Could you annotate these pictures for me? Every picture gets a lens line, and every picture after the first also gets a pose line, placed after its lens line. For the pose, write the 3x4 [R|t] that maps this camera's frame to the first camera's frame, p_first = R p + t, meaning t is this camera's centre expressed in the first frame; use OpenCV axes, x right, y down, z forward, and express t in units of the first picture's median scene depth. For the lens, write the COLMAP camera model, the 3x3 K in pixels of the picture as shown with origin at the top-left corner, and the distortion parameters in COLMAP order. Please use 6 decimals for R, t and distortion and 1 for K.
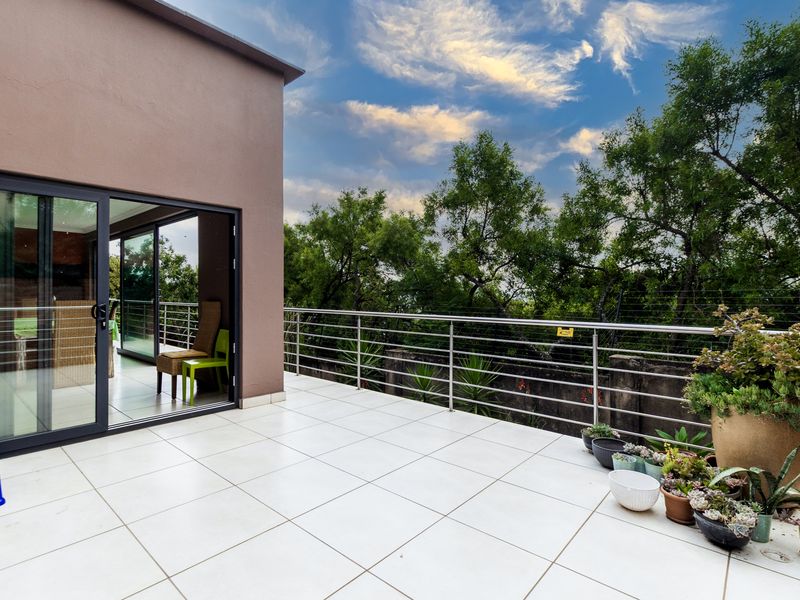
lens RADIAL K [[414.3, 0, 403.9], [0, 414.3, 303.1], [0, 0, 1]] dist [0.002255, 0.000463]
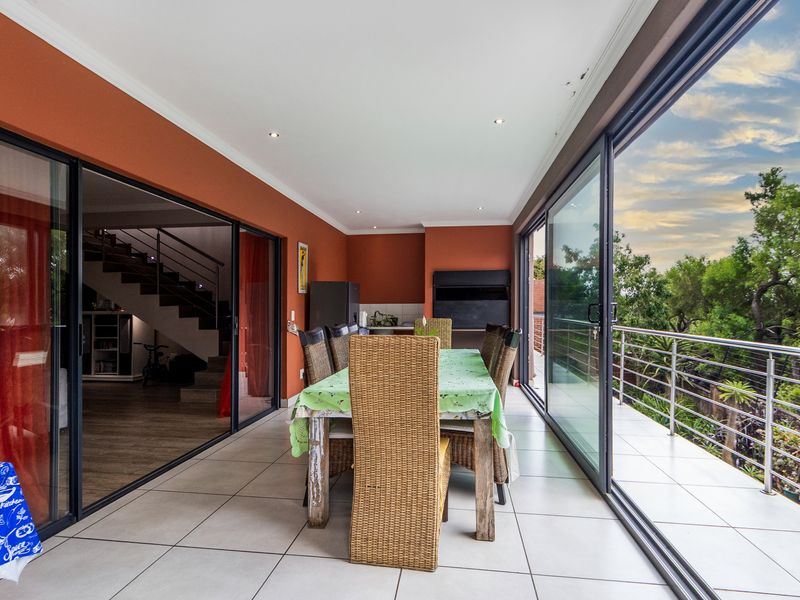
lens RADIAL K [[414.3, 0, 403.9], [0, 414.3, 303.1], [0, 0, 1]] dist [0.002255, 0.000463]
pose [[0.541774, -0.006958, -0.840495, -0.174629], [-0.023135, 0.999463, -0.023186, -0.008599], [0.840206, 0.032006, 0.541322, 0.295074]]
